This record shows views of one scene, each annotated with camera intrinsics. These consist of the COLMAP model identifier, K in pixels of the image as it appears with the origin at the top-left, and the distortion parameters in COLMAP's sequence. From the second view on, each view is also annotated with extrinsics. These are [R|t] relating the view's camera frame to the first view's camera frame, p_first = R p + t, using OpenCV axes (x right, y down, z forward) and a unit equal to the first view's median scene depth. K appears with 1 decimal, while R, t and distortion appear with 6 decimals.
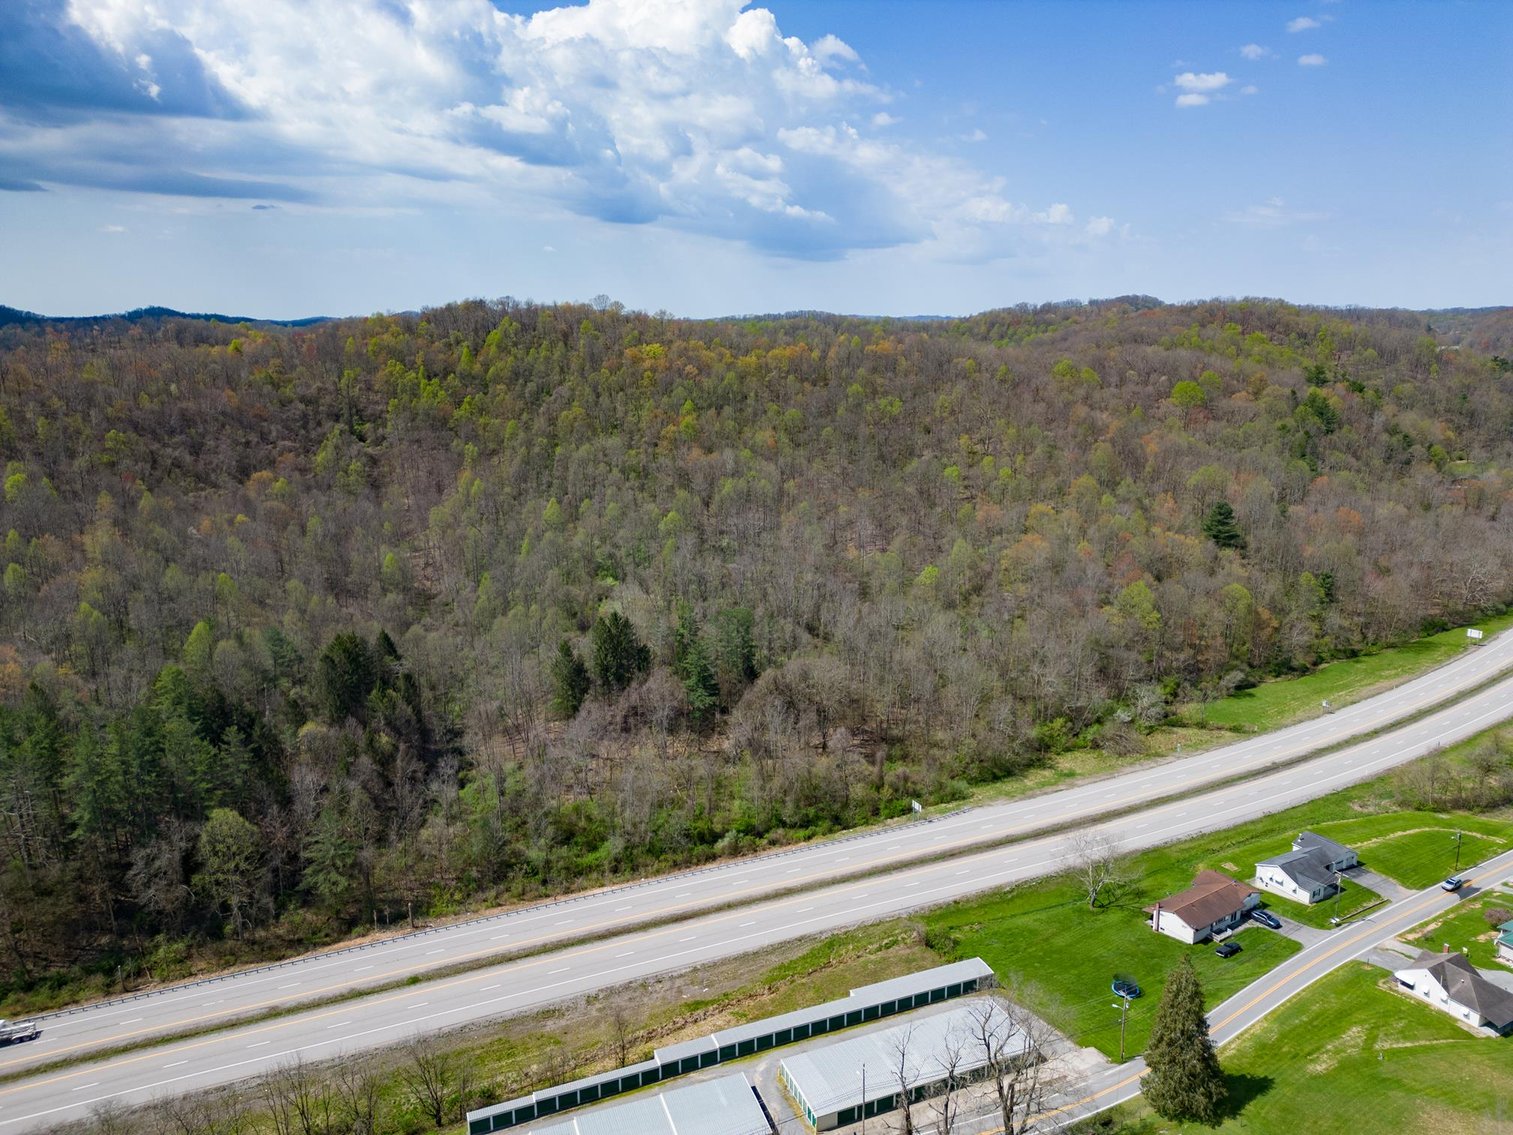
lens RADIAL K [[1060.8, 0, 764.2], [0, 1060.8, 568.5], [0, 0, 1]] dist [0.068714, -0.062969]
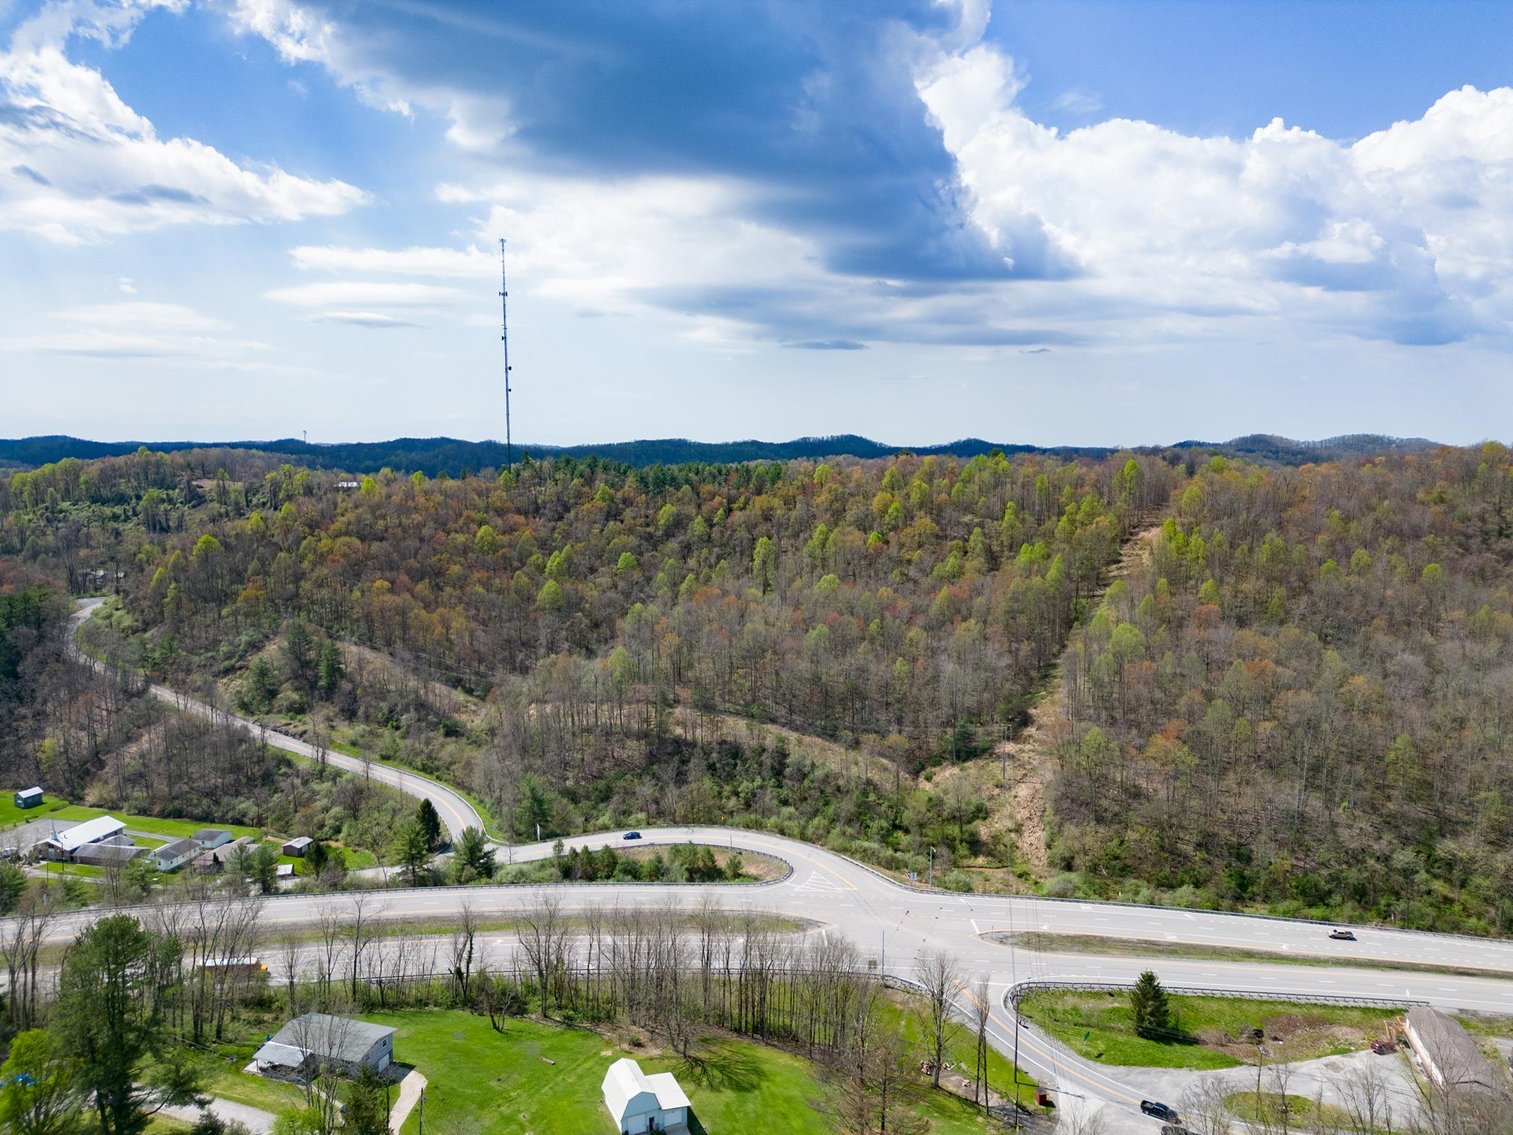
lens RADIAL K [[1060.8, 0, 761.2], [0, 1060.8, 562.5], [0, 0, 1]] dist [0.068714, -0.062969]
pose [[0.803282, 0.071791, -0.591256, -0.474185], [-0.144344, 0.986580, -0.076314, 0.101978], [0.577843, 0.146647, 0.802865, -0.410765]]
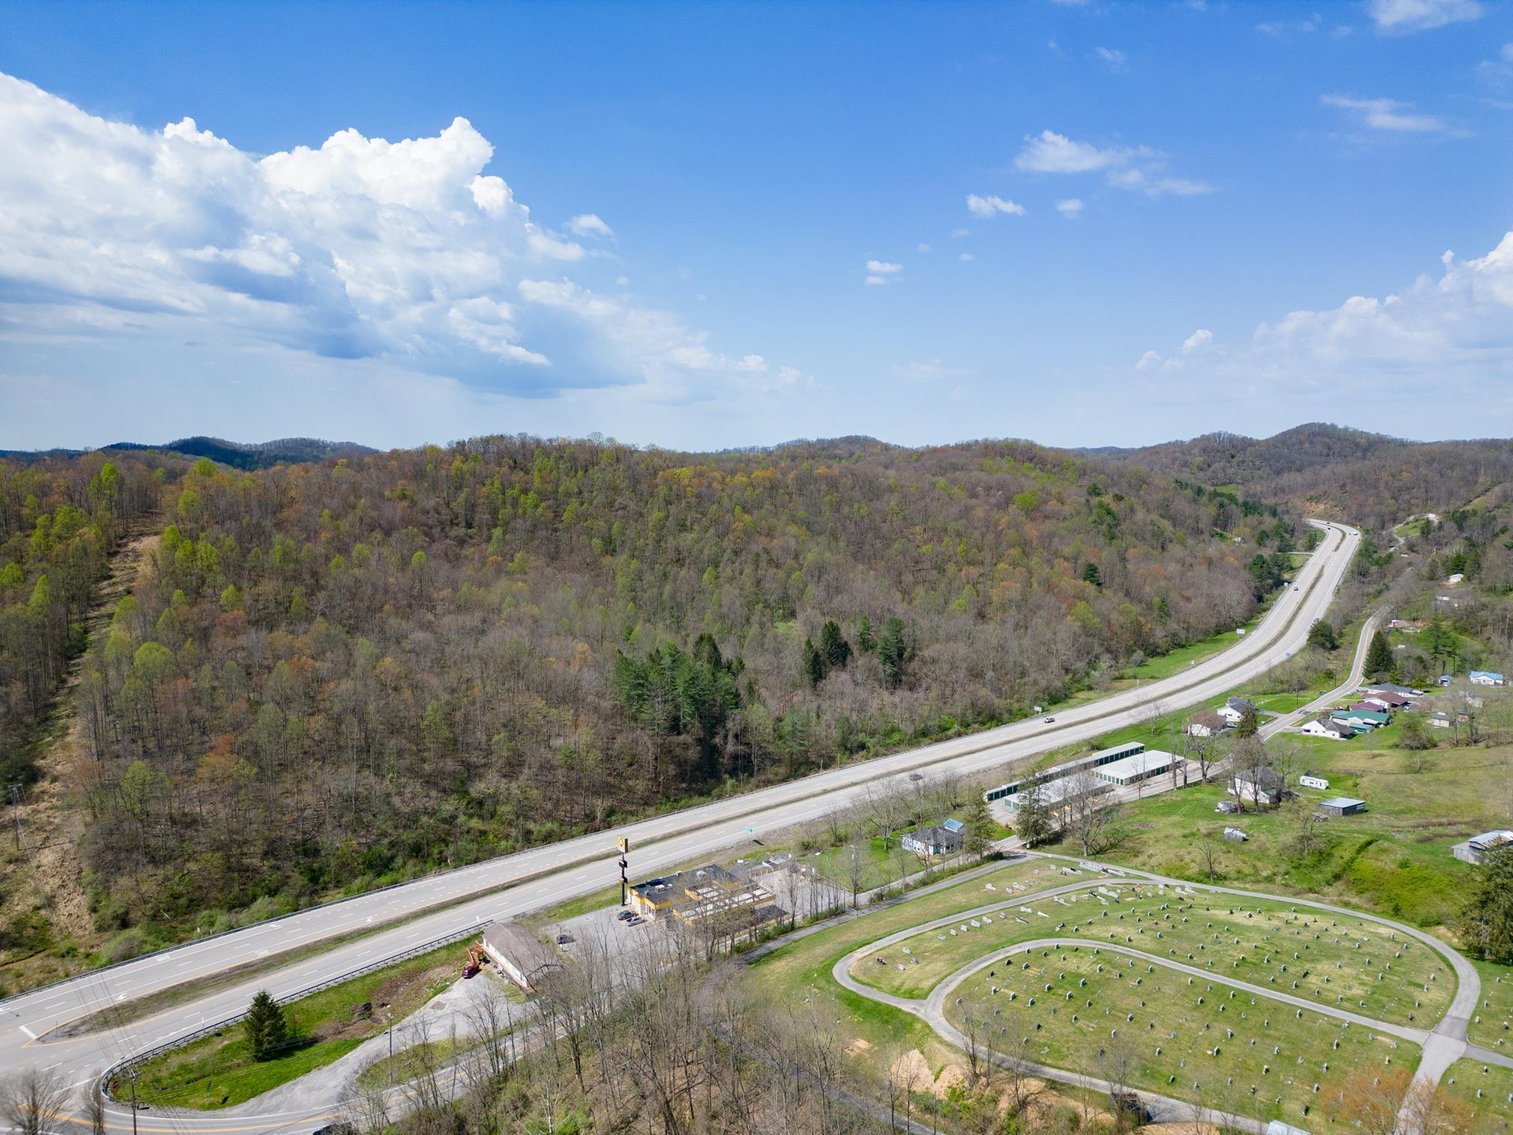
lens RADIAL K [[1060.8, 0, 754.7], [0, 1060.8, 547.5], [0, 0, 1]] dist [0.068714, -0.062969]
pose [[0.961717, -0.021400, 0.273206, -0.534332], [0.059854, 0.989280, -0.133201, 0.105584], [-0.267427, 0.144454, 0.952689, -0.431571]]
